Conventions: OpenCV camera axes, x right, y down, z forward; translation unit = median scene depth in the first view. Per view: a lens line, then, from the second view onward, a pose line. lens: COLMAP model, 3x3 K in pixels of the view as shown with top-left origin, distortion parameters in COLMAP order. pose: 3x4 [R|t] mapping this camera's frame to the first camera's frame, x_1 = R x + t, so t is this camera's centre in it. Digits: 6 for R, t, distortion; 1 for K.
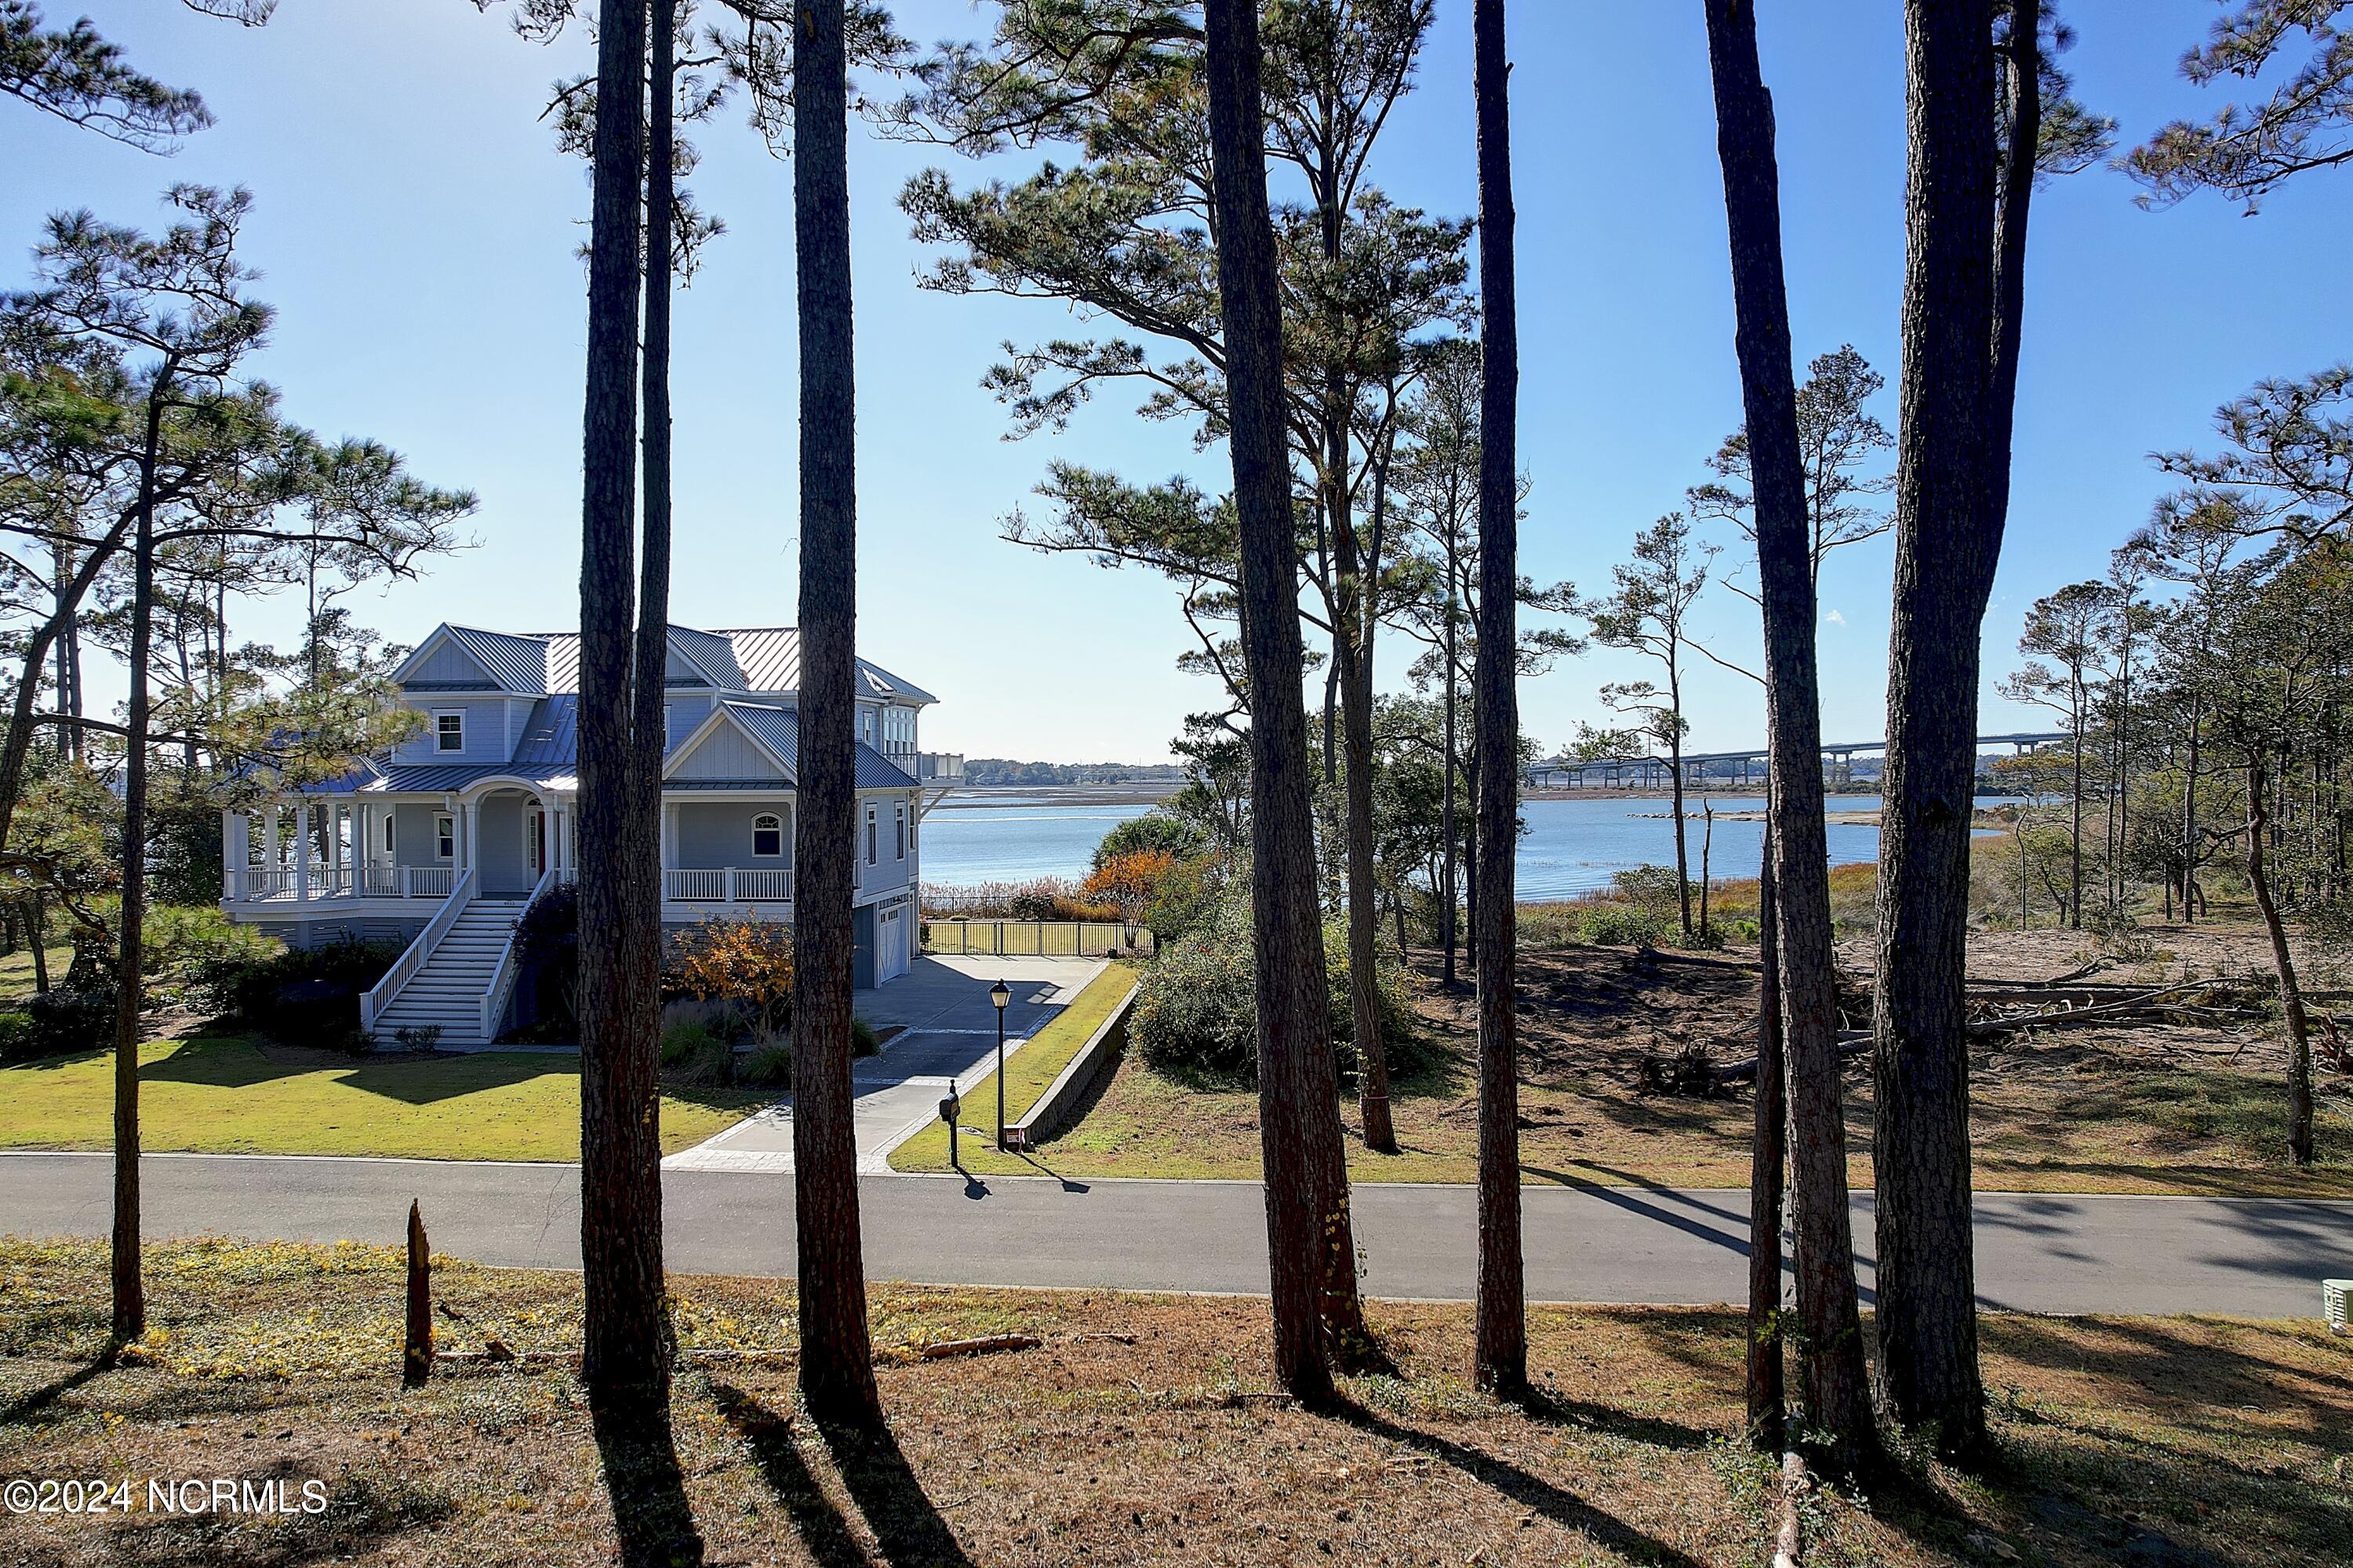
lens RADIAL K [[1508.3, 0, 1160.5], [0, 1508.3, 773.9], [0, 0, 1]] dist [-0.080890, 0.074659]
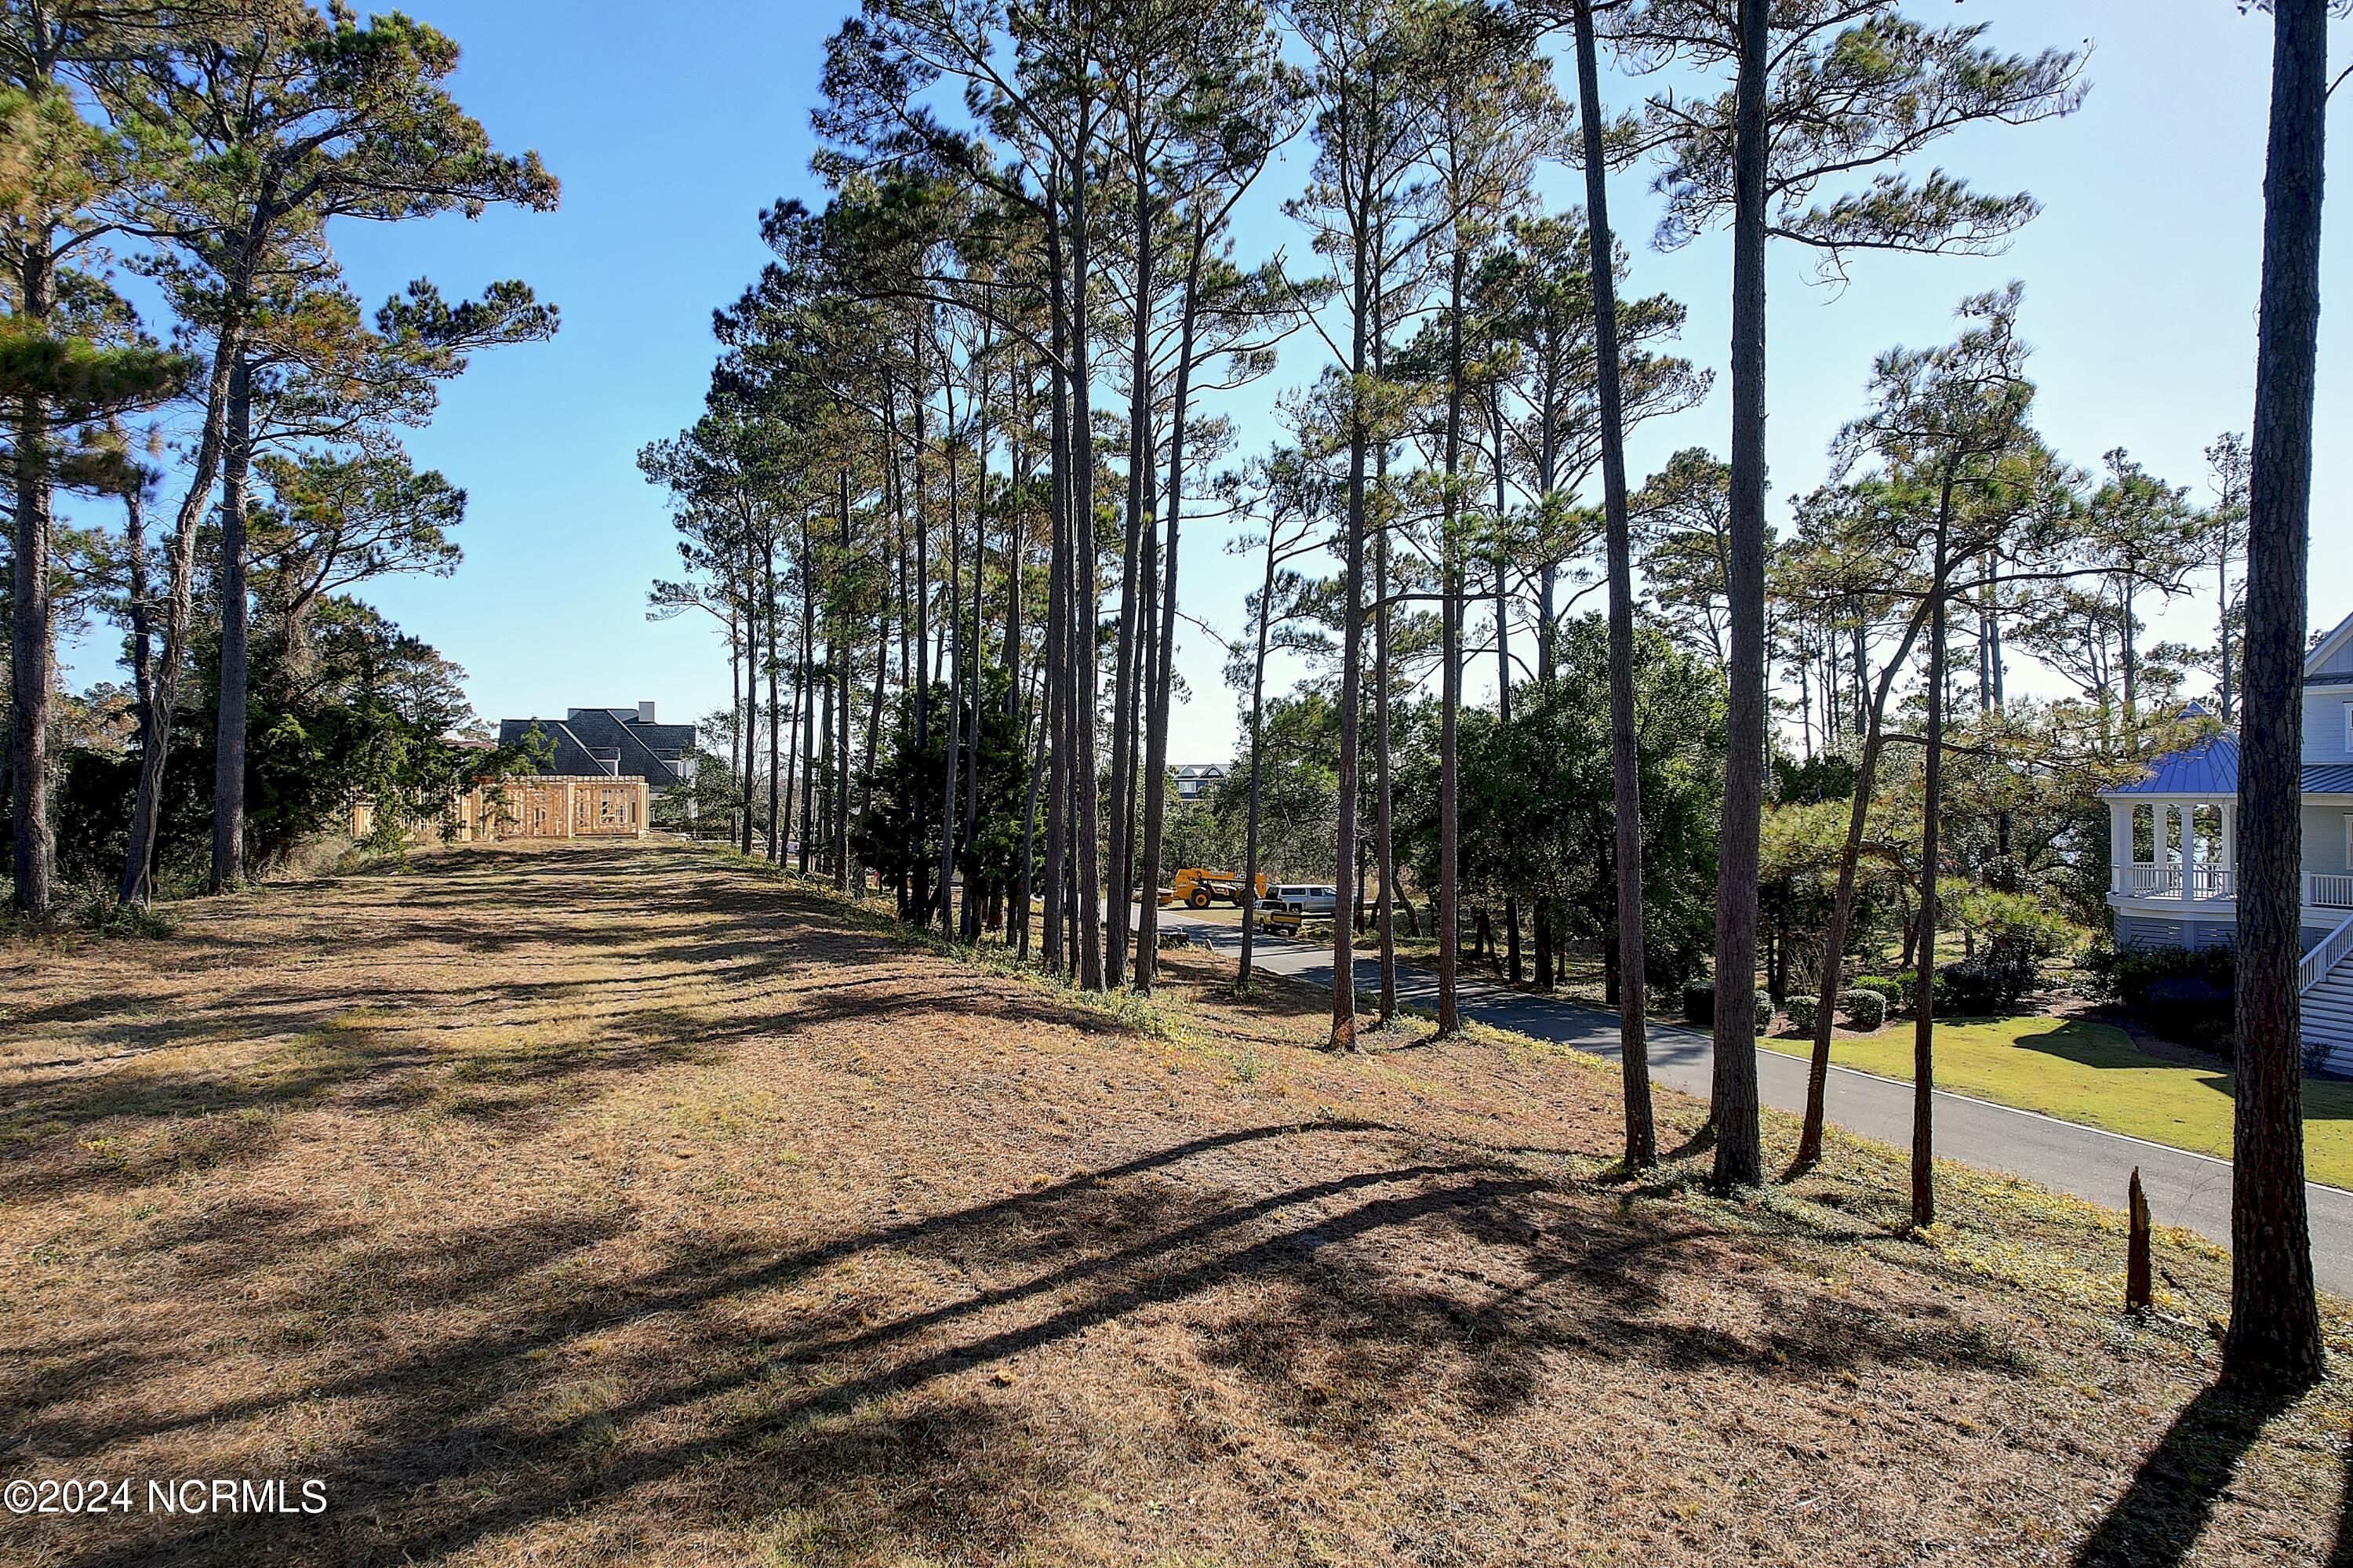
lens RADIAL K [[1508.3, 0, 1160.5], [0, 1508.3, 773.9], [0, 0, 1]] dist [-0.080890, 0.074659]
pose [[0.389625, 0.001794, -0.920972, 0.199269], [0.001289, 0.999996, 0.002493, -0.010024], [0.920972, -0.002158, 0.389622, -0.092372]]
